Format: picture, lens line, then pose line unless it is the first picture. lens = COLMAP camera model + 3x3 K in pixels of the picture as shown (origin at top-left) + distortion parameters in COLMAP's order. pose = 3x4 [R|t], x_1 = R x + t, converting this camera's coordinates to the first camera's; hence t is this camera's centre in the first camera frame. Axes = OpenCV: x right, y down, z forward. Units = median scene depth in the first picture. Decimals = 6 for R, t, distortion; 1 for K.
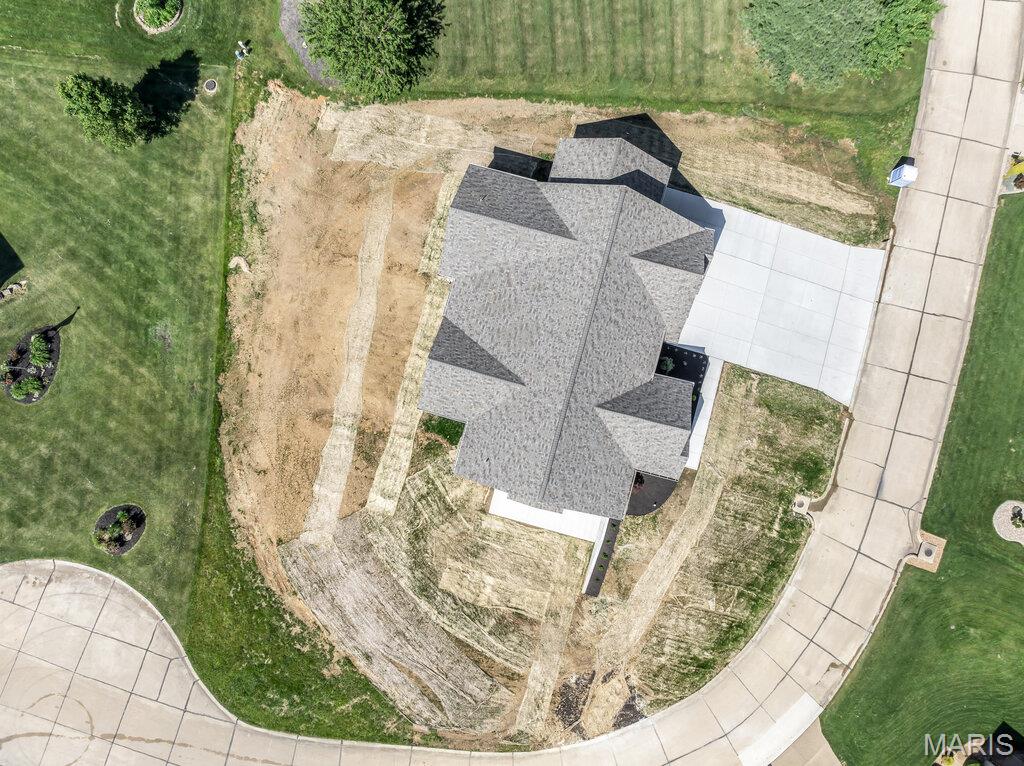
lens RADIAL K [[734.3, 0, 512.0], [0, 734.3, 383.0], [0, 0, 1]] dist [-0.034152, 0.000899]
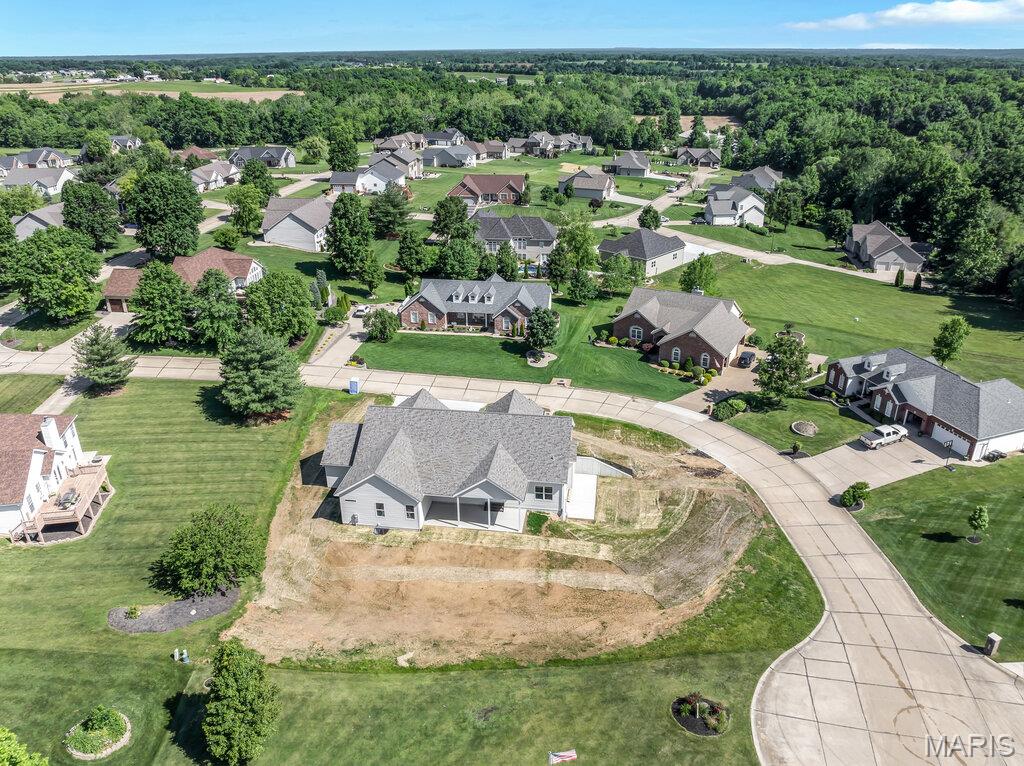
lens RADIAL K [[734.3, 0, 512.0], [0, 734.3, 383.0], [0, 0, 1]] dist [-0.034152, 0.000899]
pose [[-0.126831, -0.410084, 0.903186, -1.140222], [0.990287, -0.000051, 0.139040, -0.158226], [-0.056972, 0.912048, 0.406107, 0.253370]]
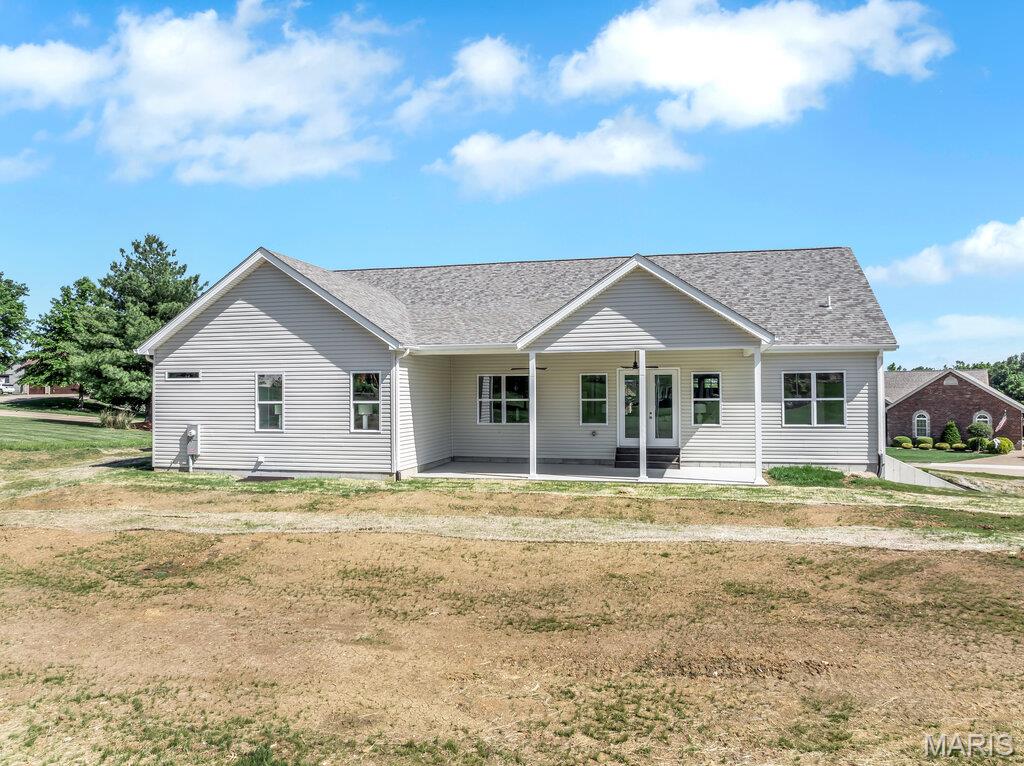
lens RADIAL K [[734.3, 0, 512.0], [0, 734.3, 383.0], [0, 0, 1]] dist [-0.034152, 0.000899]
pose [[-0.033101, 0.012707, 0.999371, -0.448008], [0.997369, 0.064951, 0.032209, -0.097584], [-0.064501, 0.997808, -0.014824, 0.957193]]
